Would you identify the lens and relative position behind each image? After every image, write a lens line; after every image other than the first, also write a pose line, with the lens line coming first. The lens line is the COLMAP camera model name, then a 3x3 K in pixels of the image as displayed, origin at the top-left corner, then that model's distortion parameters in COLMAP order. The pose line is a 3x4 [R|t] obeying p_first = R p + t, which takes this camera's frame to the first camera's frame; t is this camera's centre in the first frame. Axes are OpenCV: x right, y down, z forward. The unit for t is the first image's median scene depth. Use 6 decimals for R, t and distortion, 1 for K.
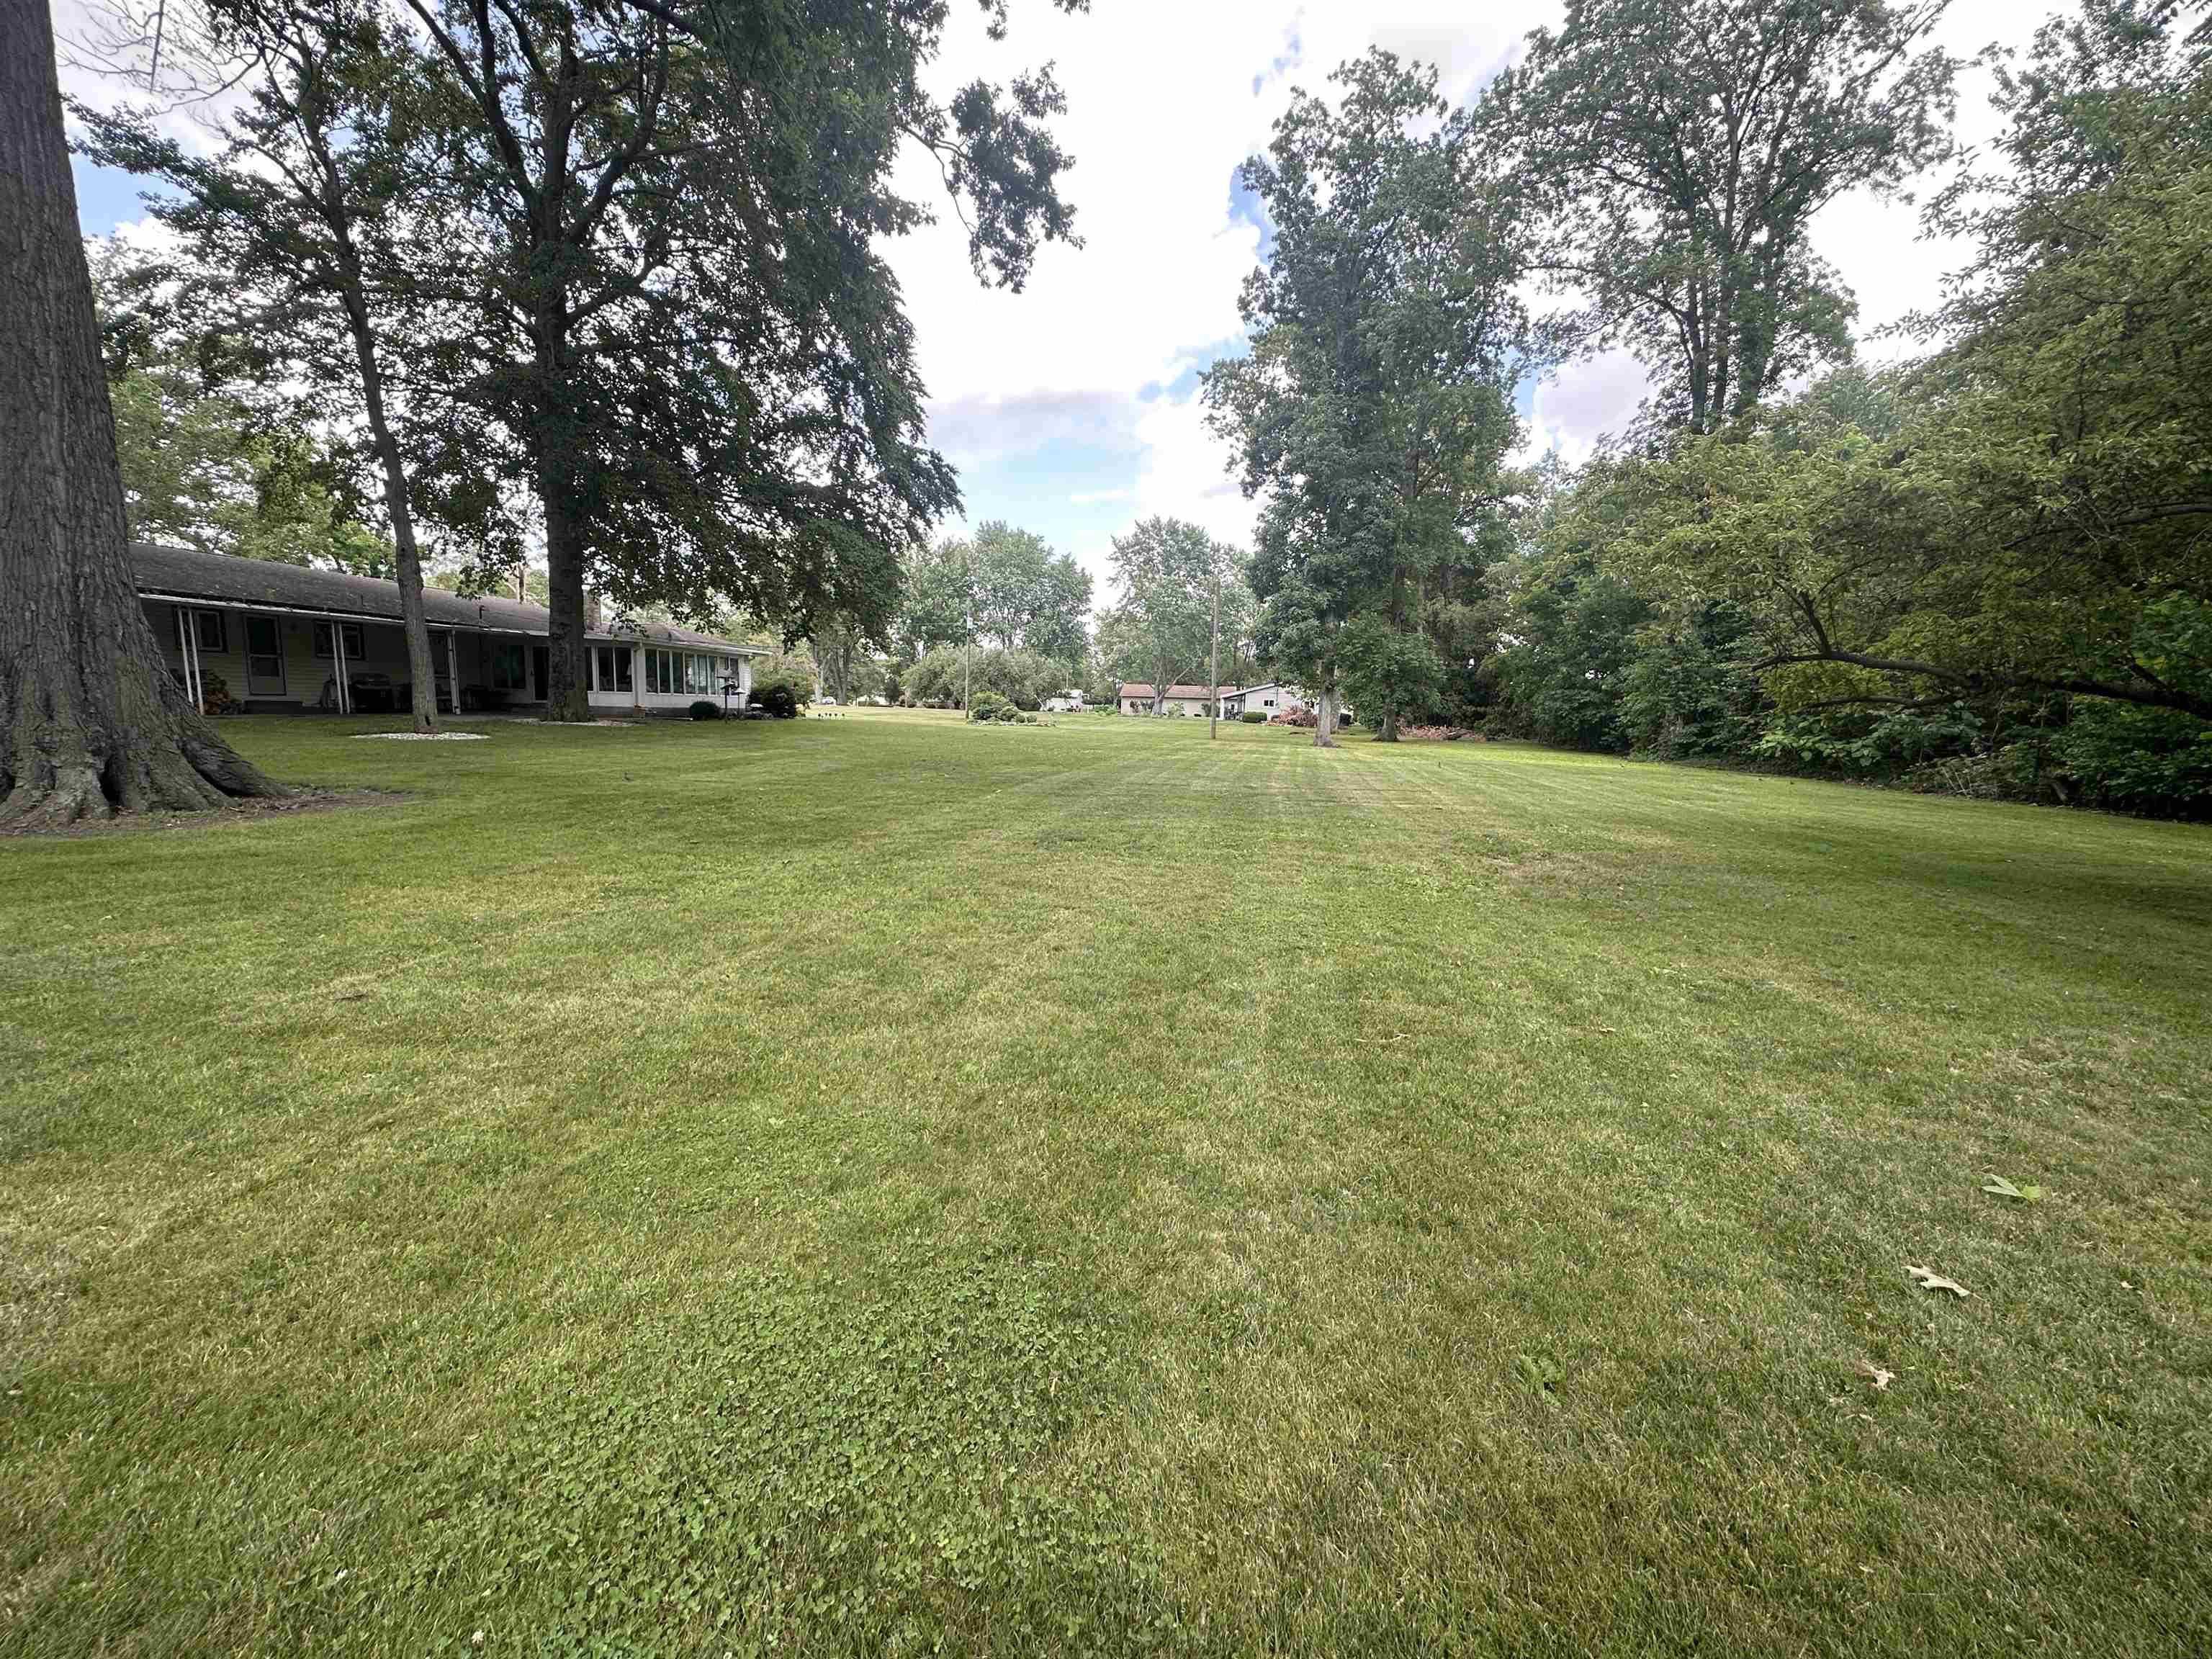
lens RADIAL K [[888.6, 0, 1108.5], [0, 888.6, 831.9], [0, 0, 1]] dist [0.001494, 0.000014]
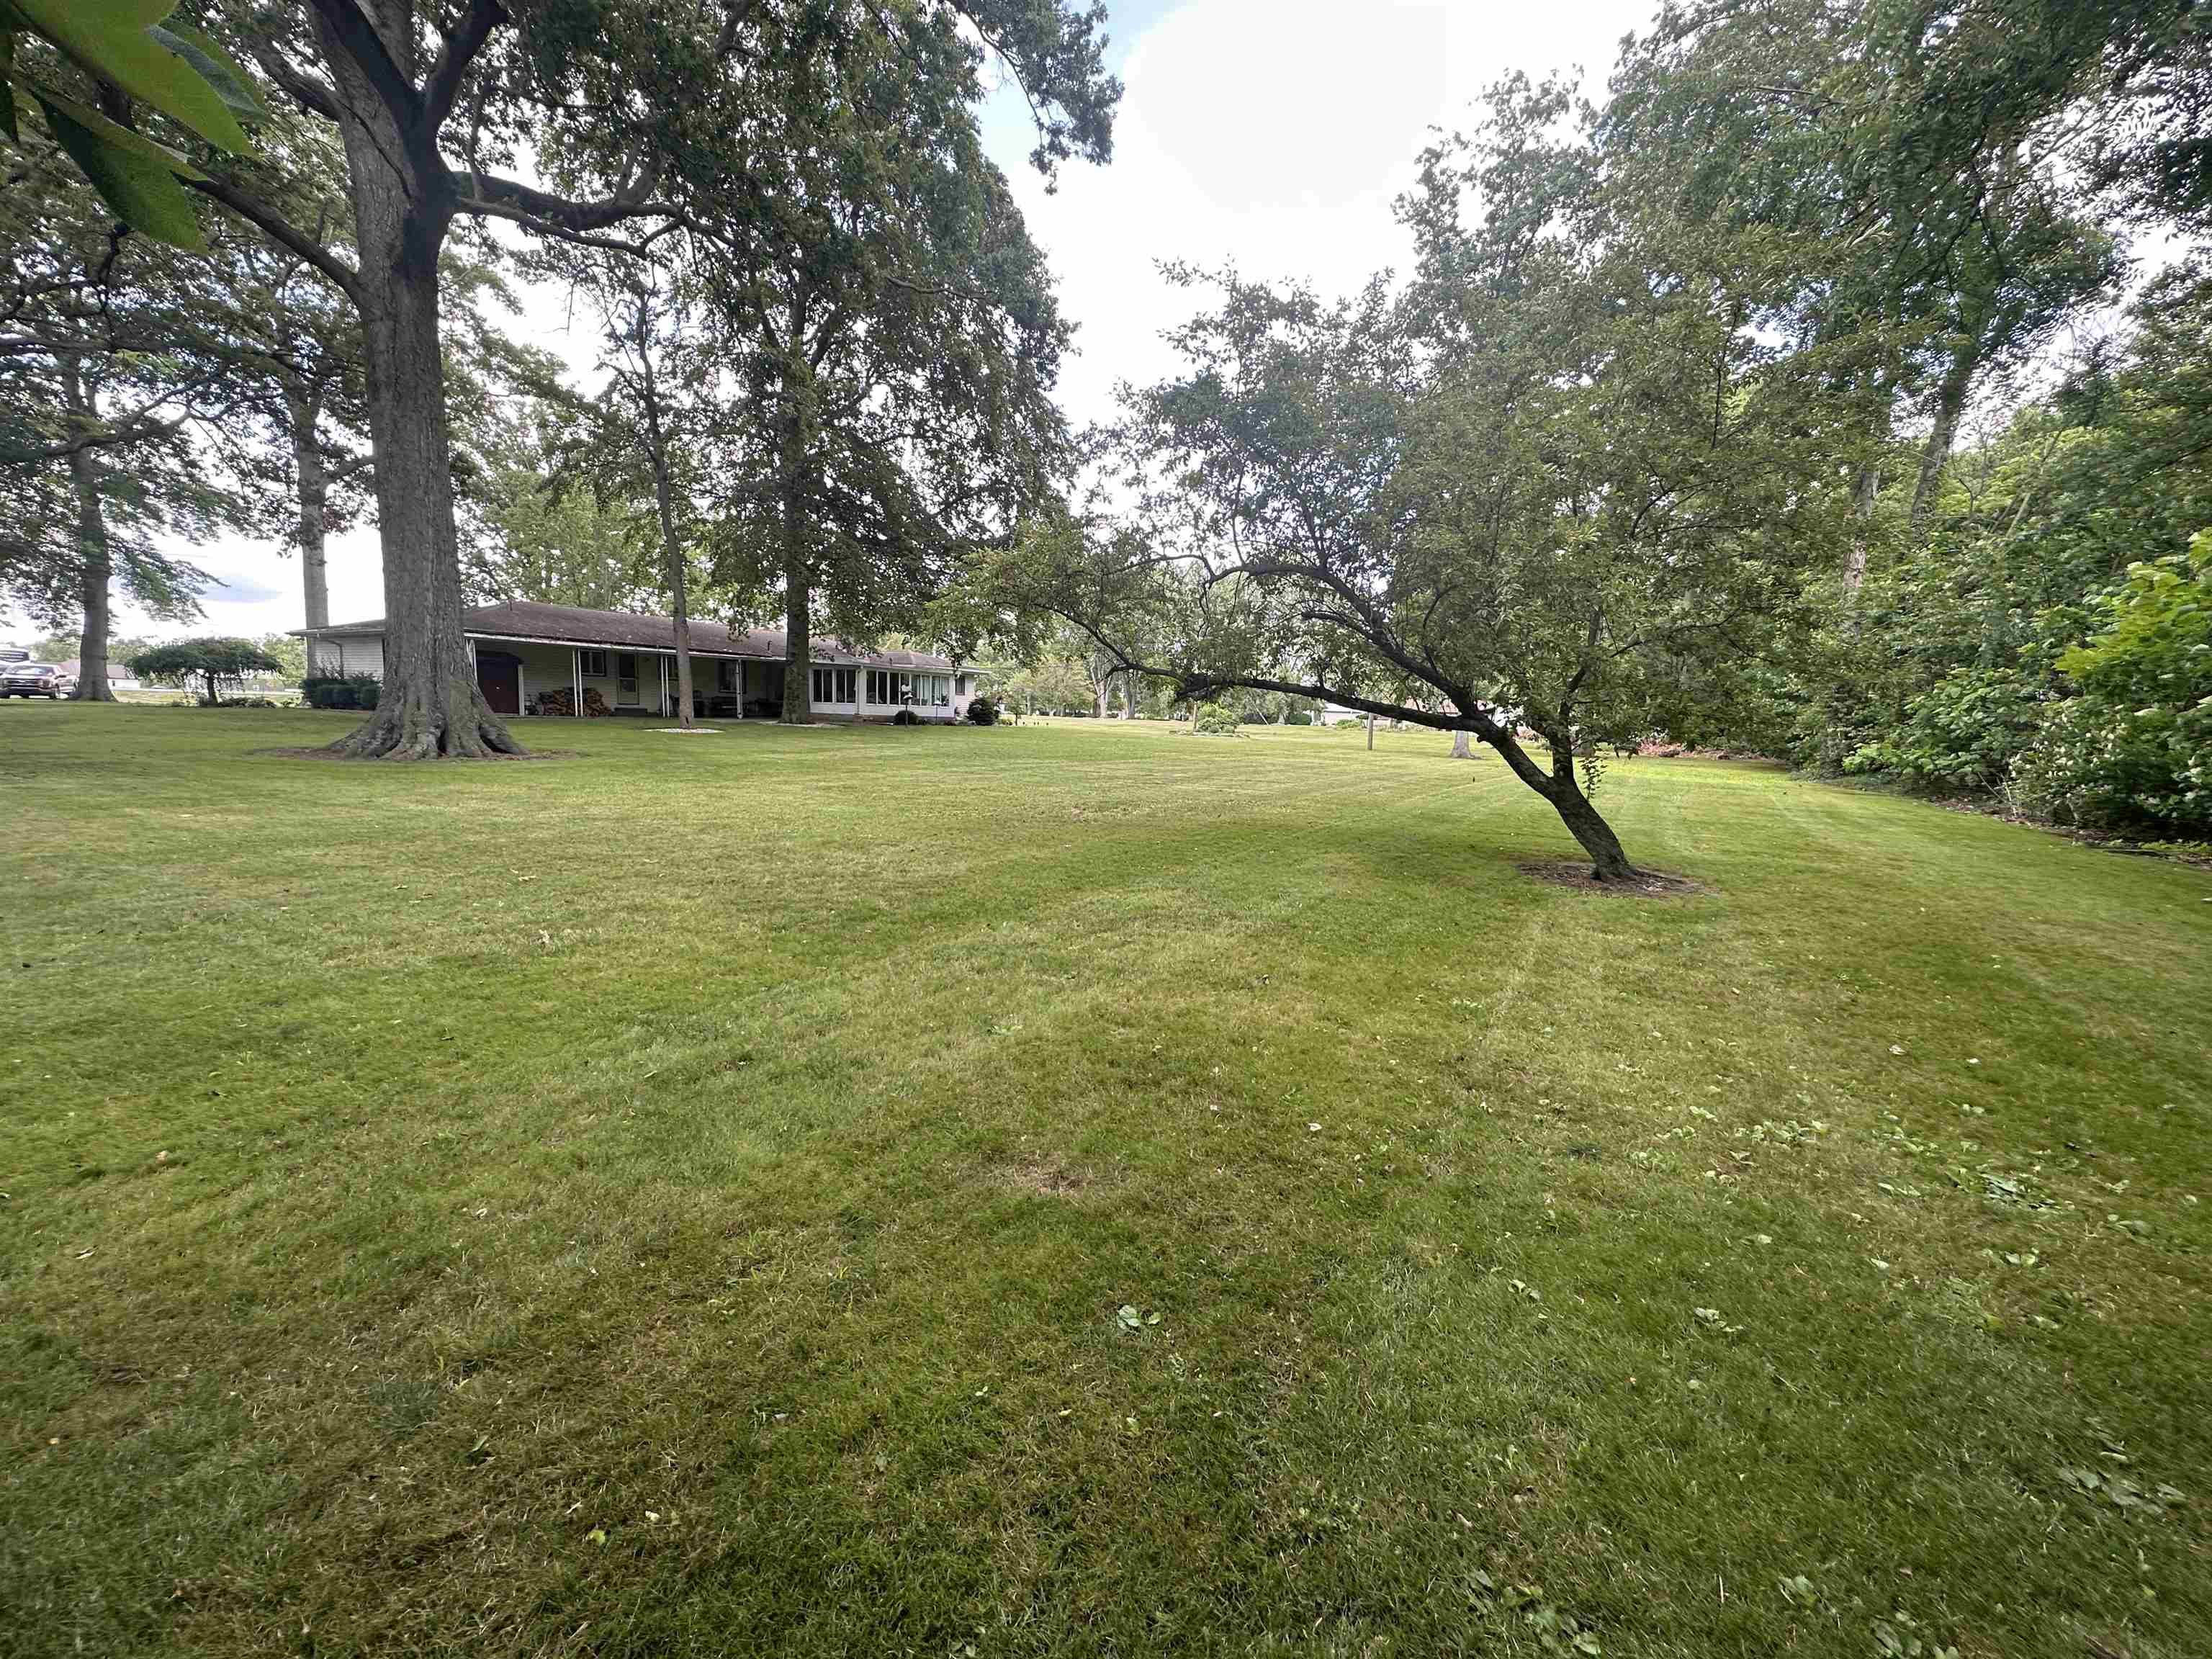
lens RADIAL K [[888.6, 0, 1101.7], [0, 888.6, 830.6], [0, 0, 1]] dist [0.001494, 0.000014]
pose [[0.928721, 0.051243, -0.367221, 0.344006], [-0.058598, 0.998242, -0.008901, 0.025567], [0.366120, 0.029785, 0.930091, -0.106238]]
